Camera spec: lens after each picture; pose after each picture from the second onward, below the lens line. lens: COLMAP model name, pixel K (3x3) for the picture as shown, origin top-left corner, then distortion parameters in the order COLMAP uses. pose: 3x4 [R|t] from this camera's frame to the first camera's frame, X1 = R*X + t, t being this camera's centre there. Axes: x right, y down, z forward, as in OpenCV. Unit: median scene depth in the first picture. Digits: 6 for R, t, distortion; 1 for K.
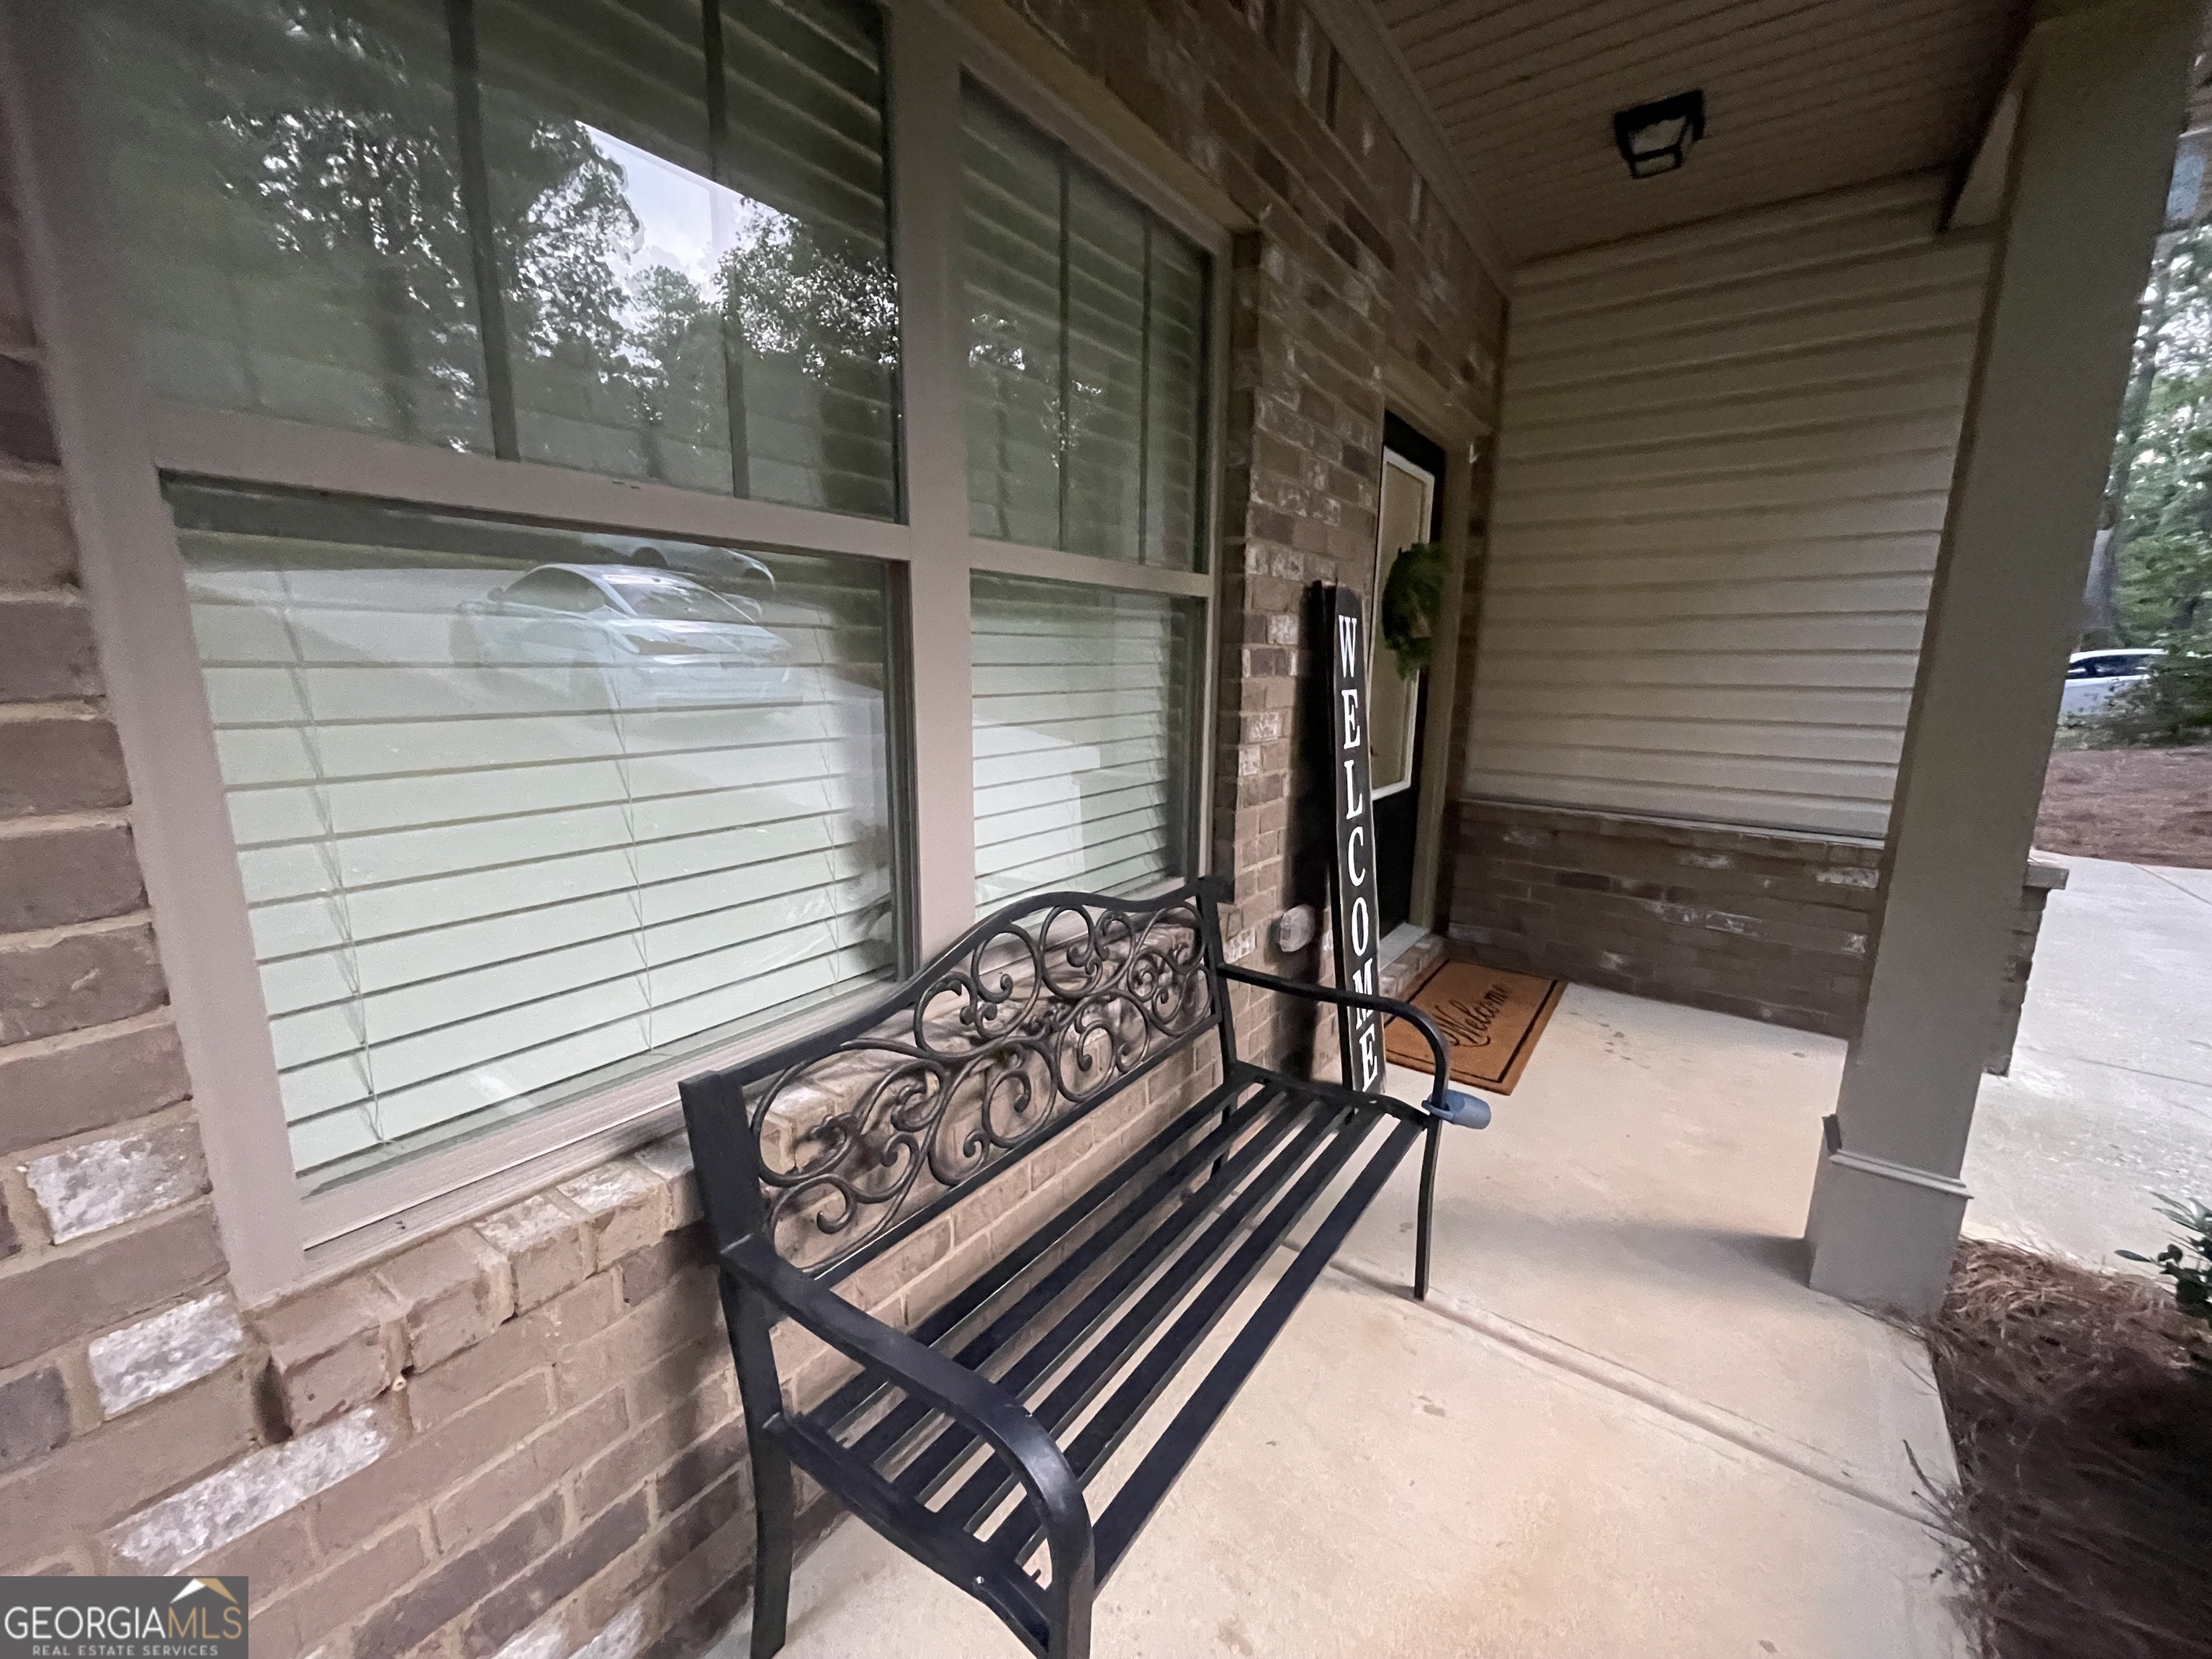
lens RADIAL K [[890.2, 0, 1101.0], [0, 890.2, 824.5], [0, 0, 1]] dist [0.000969, -0.001348]
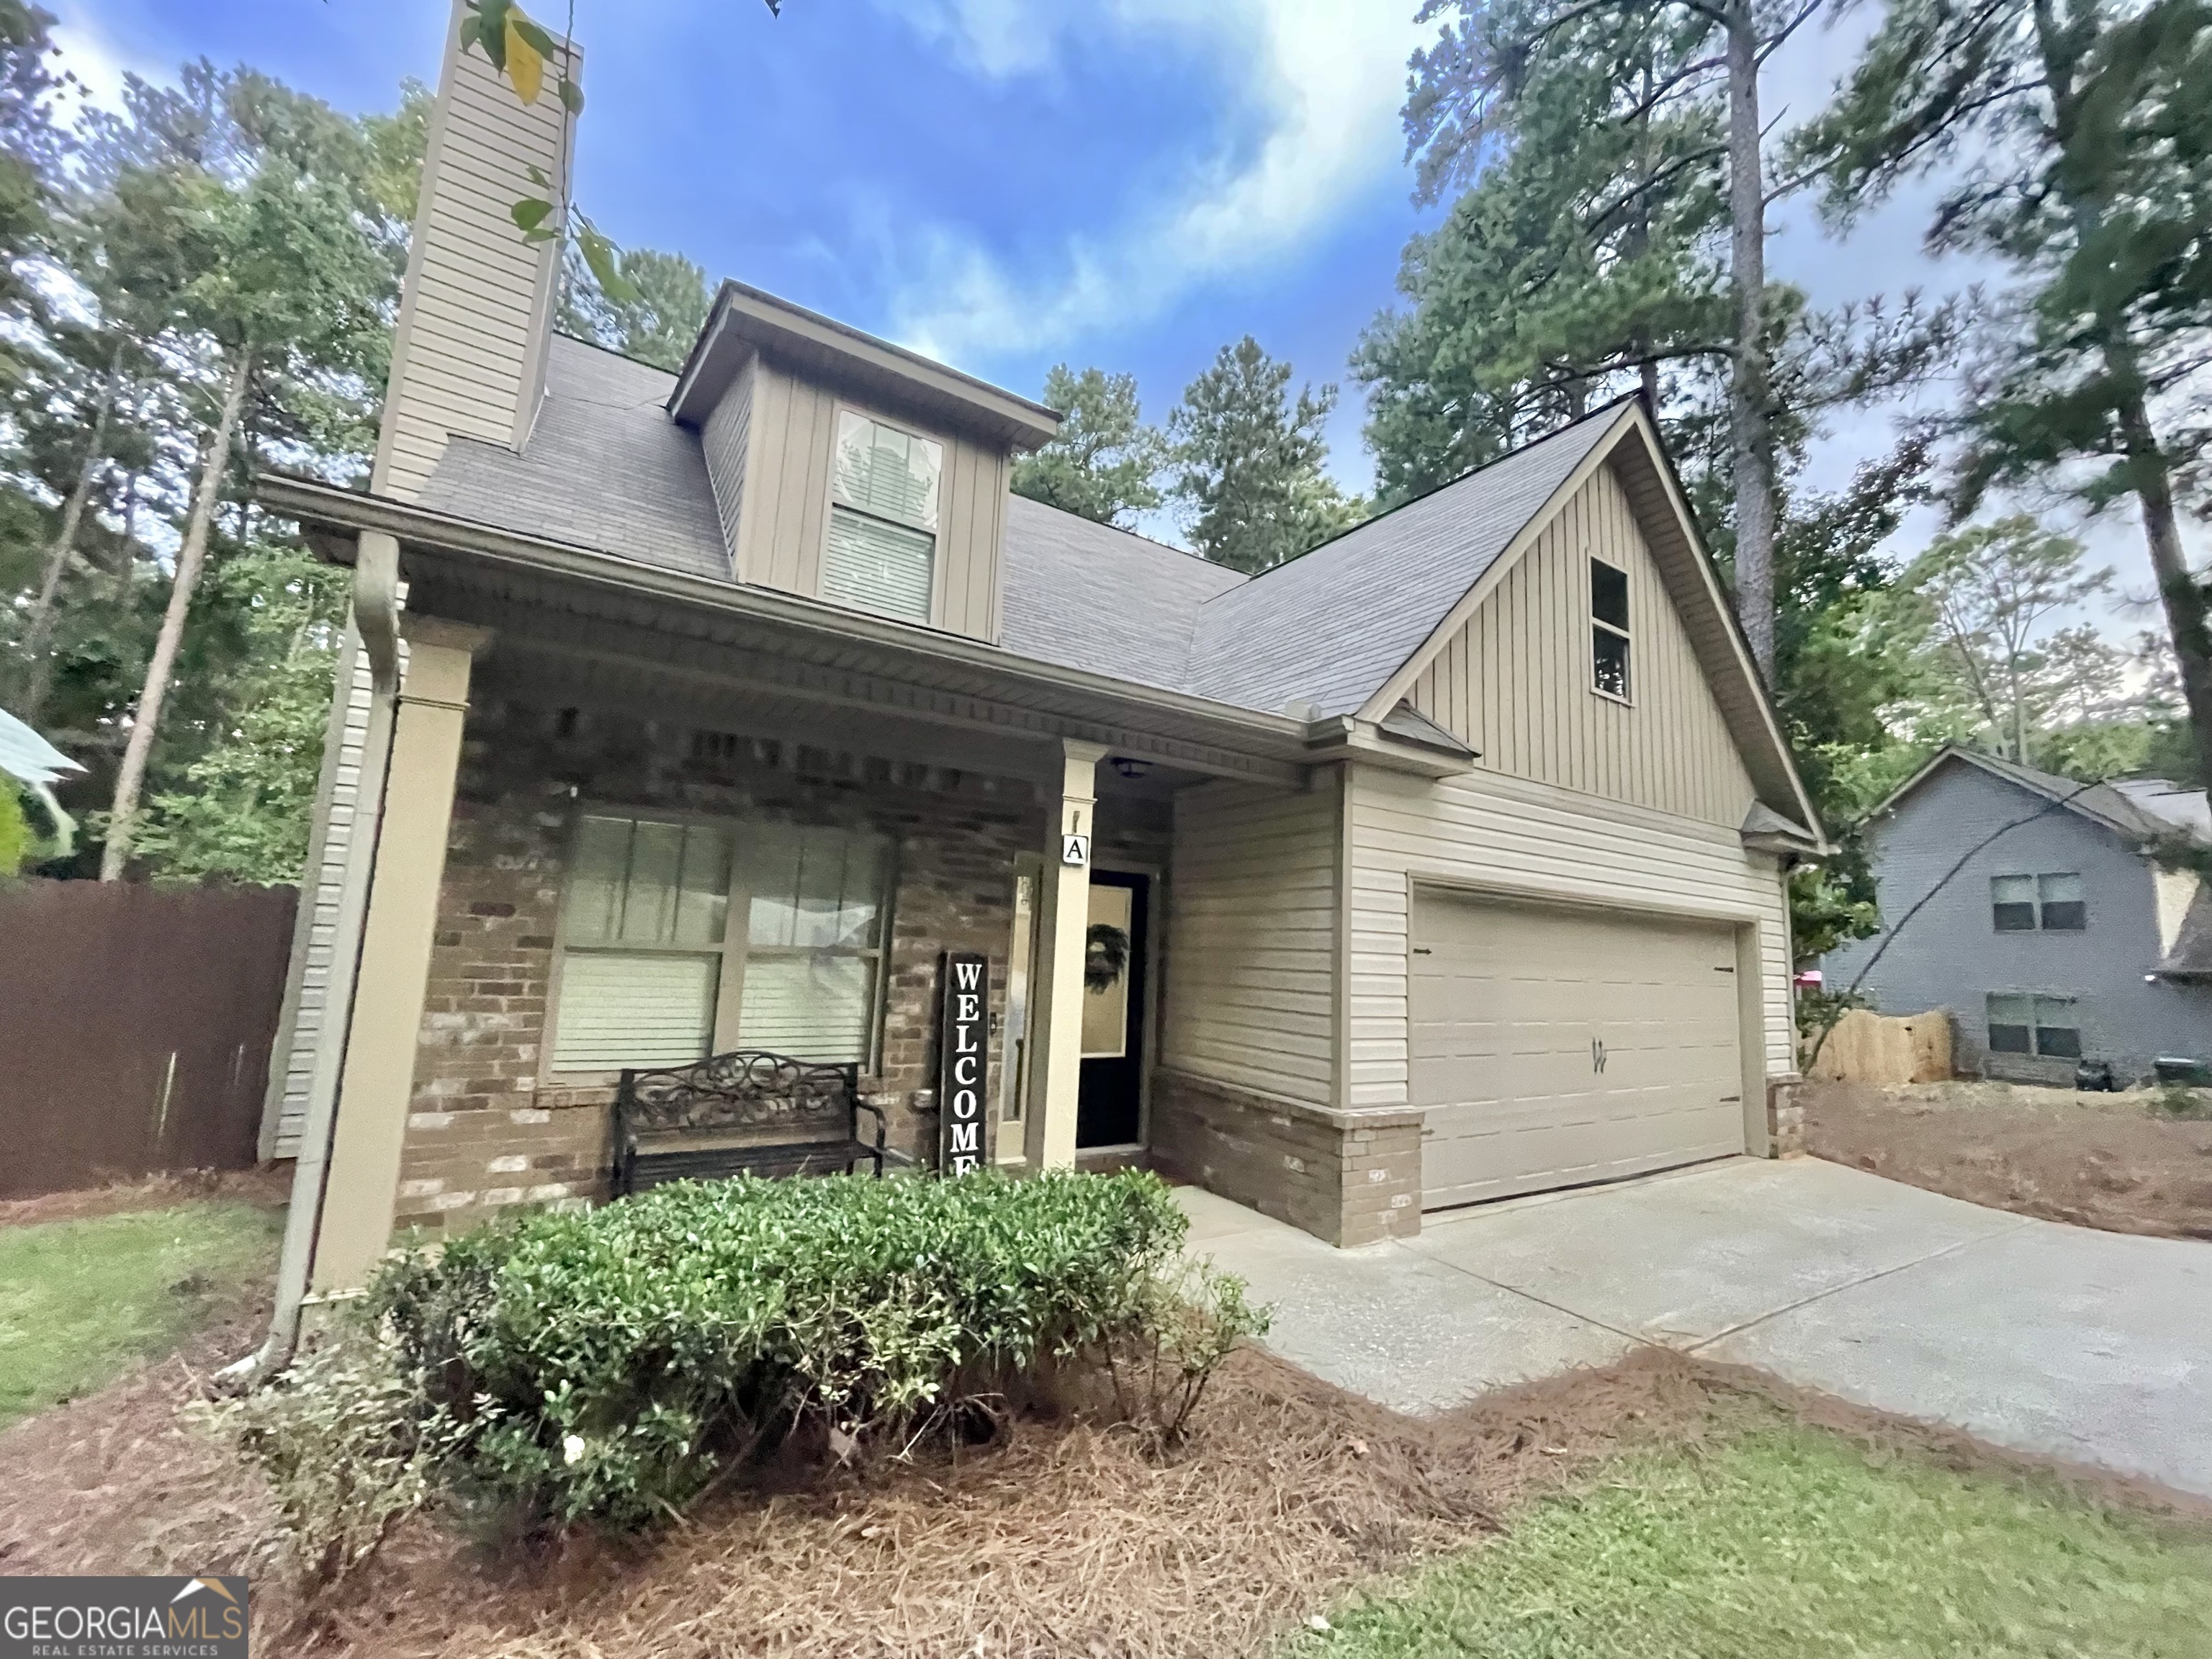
lens RADIAL K [[890.2, 0, 1098.6], [0, 890.2, 831.4], [0, 0, 1]] dist [0.000969, -0.001348]
pose [[0.927296, -0.017533, -0.373918, 1.528990], [-0.104287, 0.947254, -0.303043, 0.116480], [0.359509, 0.320005, 0.876556, -1.092124]]
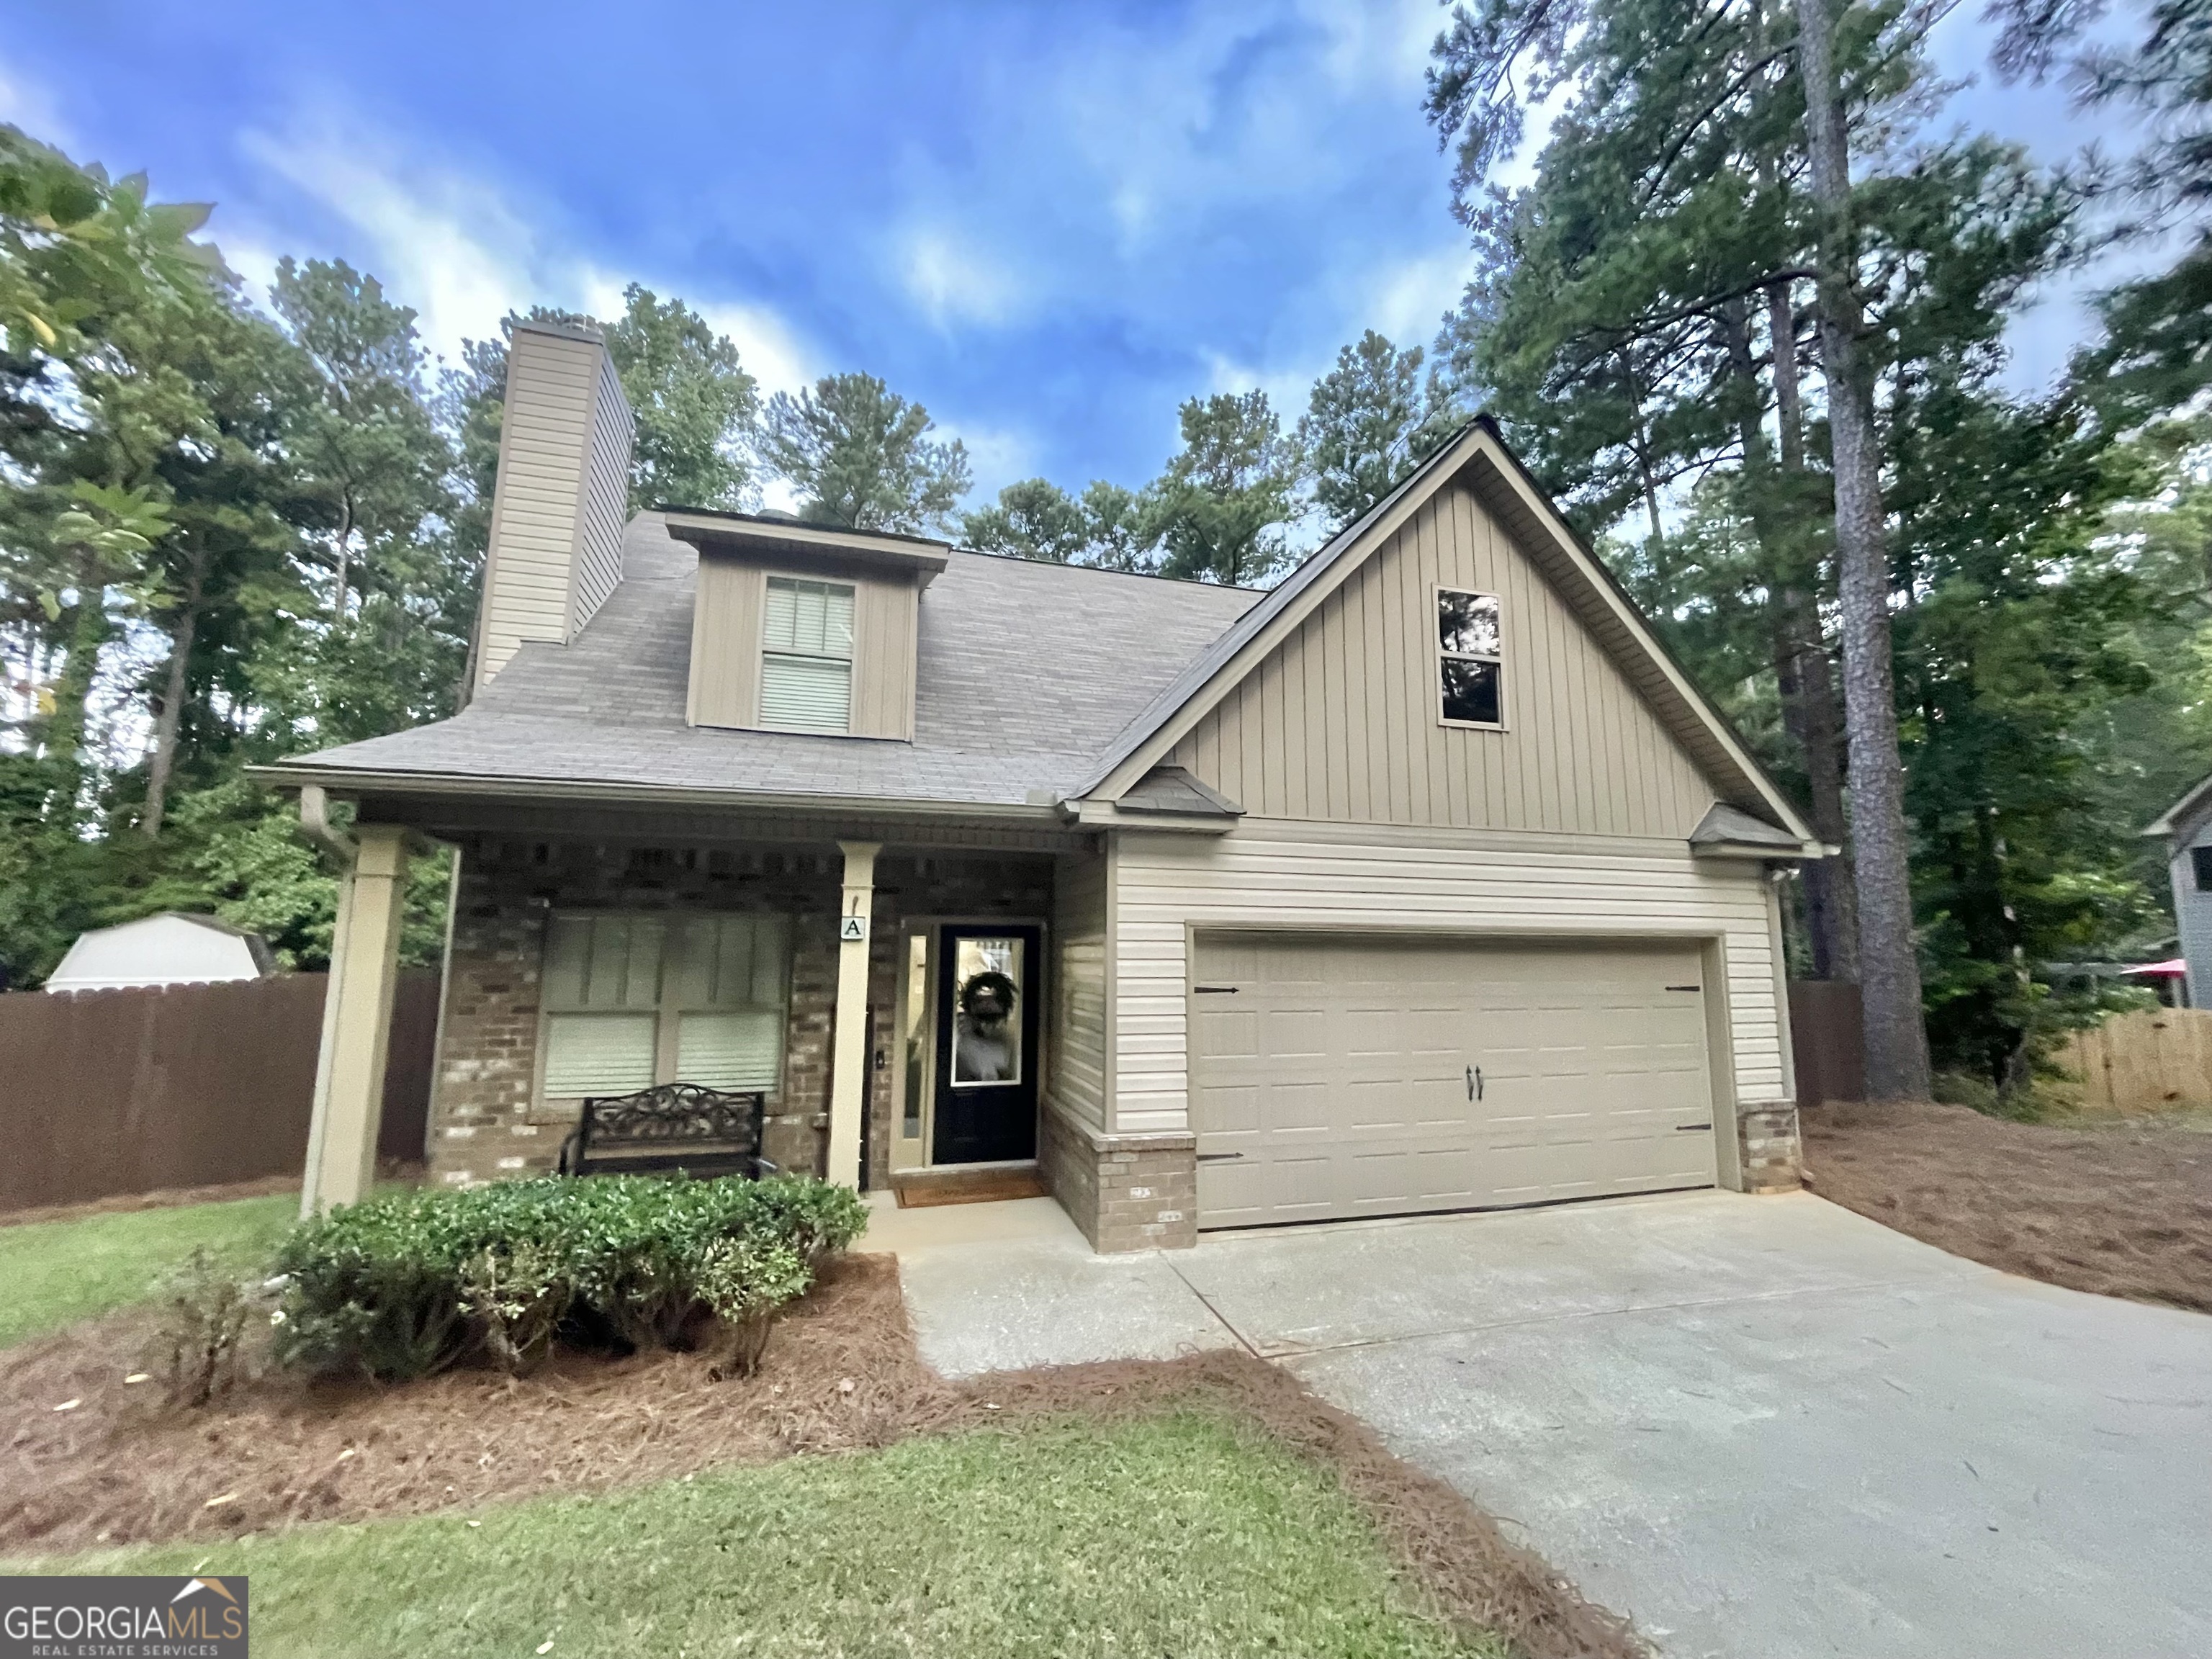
lens RADIAL K [[890.2, 0, 1102.0], [0, 890.2, 831.9], [0, 0, 1]] dist [0.000969, -0.001348]
pose [[0.783330, -0.086871, -0.615506, 2.868259], [-0.113966, 0.953331, -0.279591, -0.070900], [0.611070, 0.289158, 0.736872, -0.878420]]
